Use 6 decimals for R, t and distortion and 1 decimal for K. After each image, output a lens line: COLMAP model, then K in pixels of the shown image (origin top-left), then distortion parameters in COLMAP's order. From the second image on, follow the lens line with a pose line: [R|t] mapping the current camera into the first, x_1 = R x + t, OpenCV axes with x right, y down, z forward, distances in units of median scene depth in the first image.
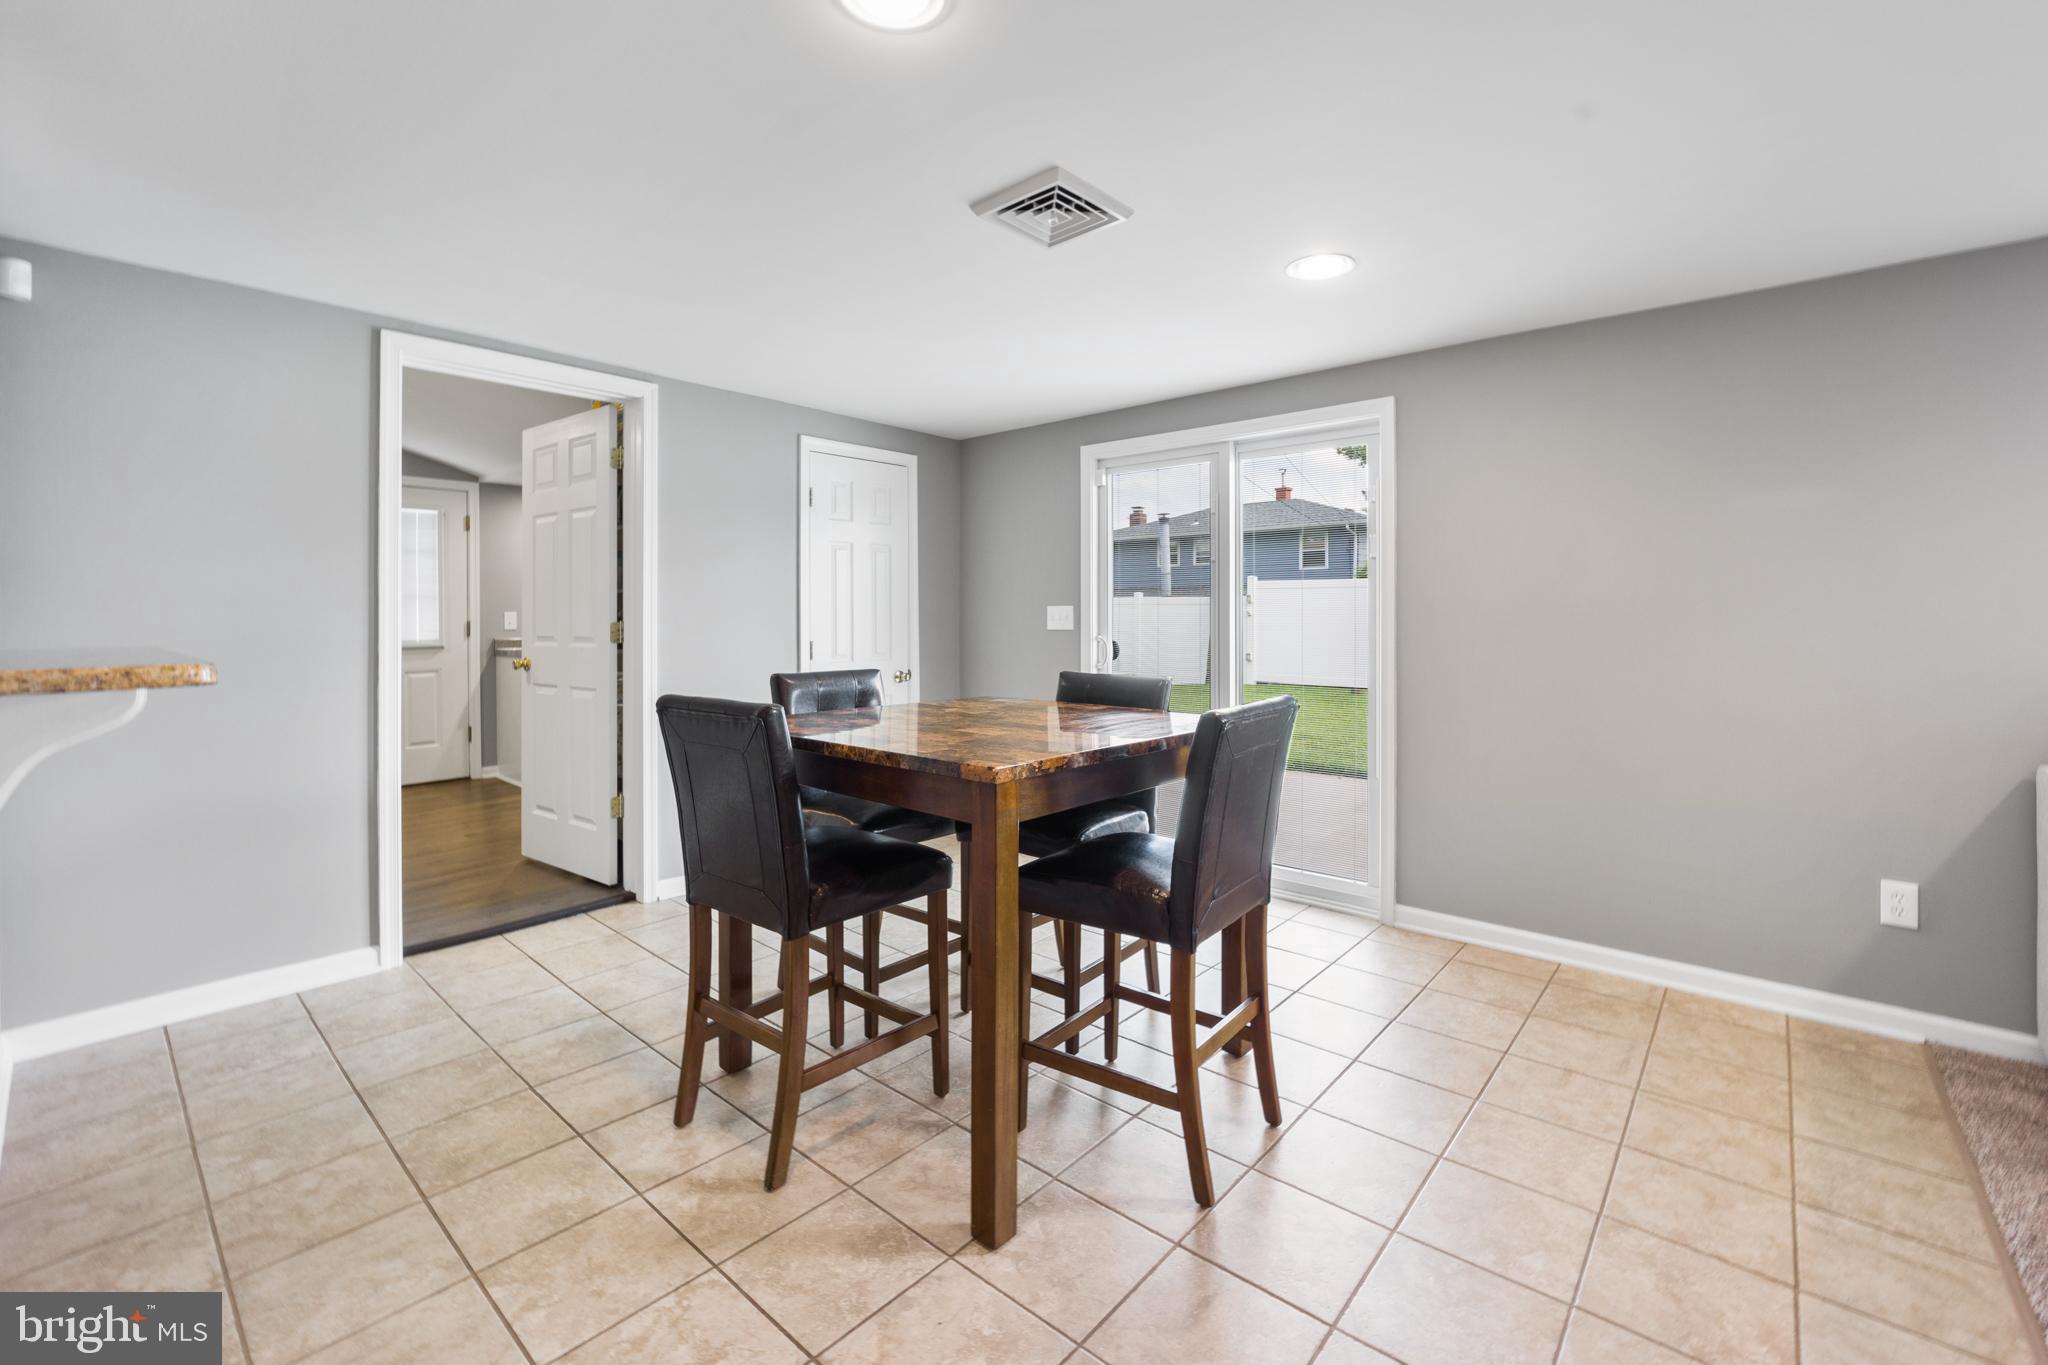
lens RADIAL K [[840.8, 0, 1051.9], [0, 840.8, 615.8], [0, 0, 1]] dist [-0.007818, 0.000703]
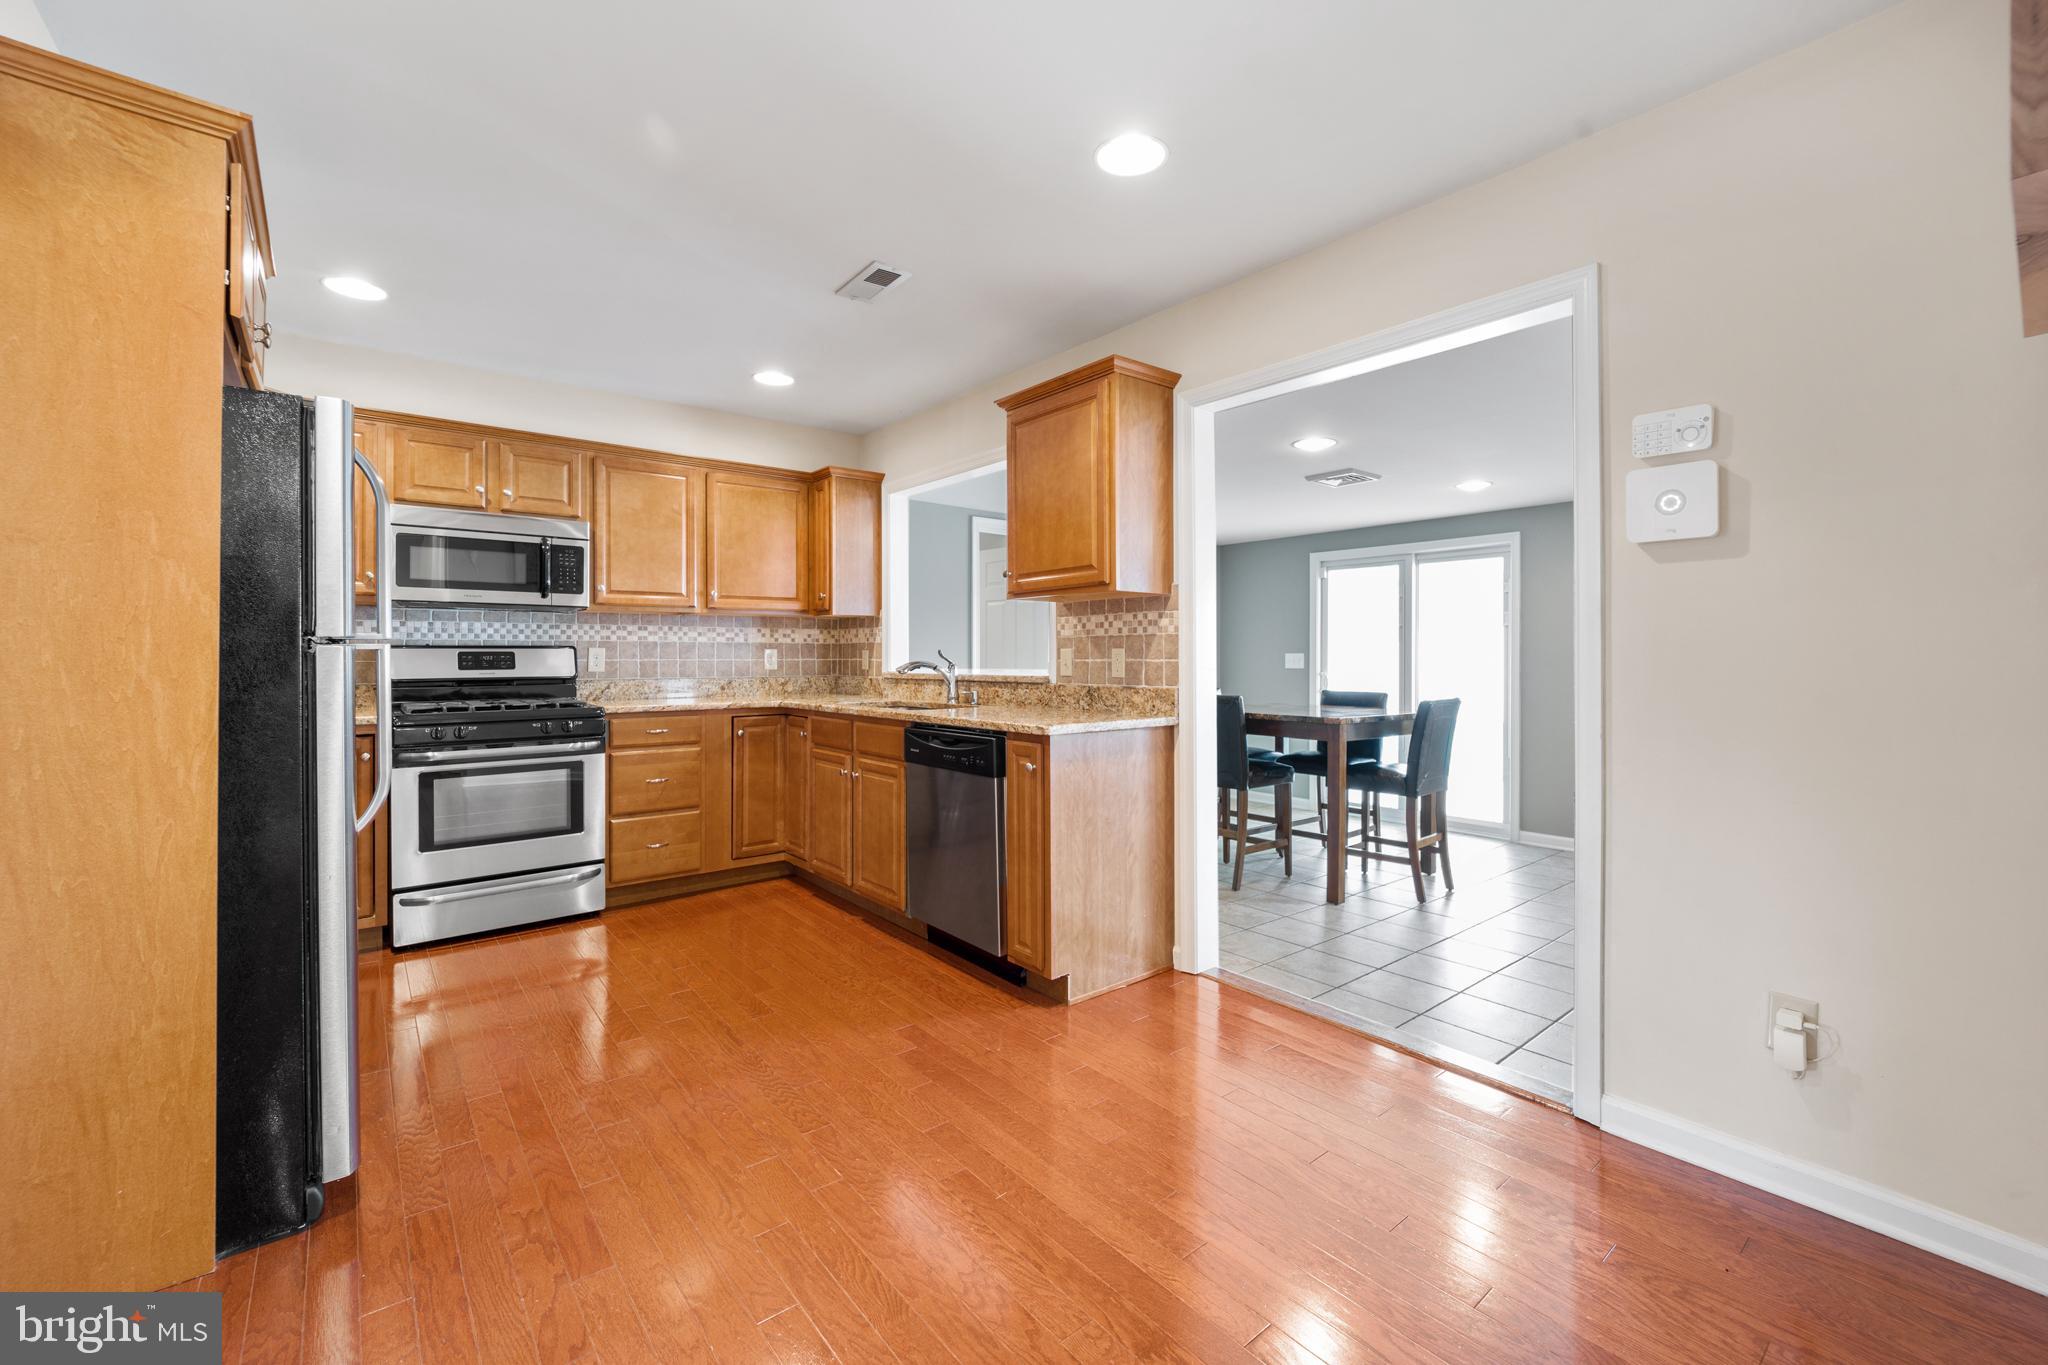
lens RADIAL K [[840.8, 0, 1012.5], [0, 840.8, 645.8], [0, 0, 1]] dist [-0.007818, 0.000703]
pose [[0.981907, 0.005451, -0.189283, -0.394535], [-0.007454, 0.999923, -0.009871, -0.011554], [0.189215, 0.011104, 0.981873, -1.217249]]
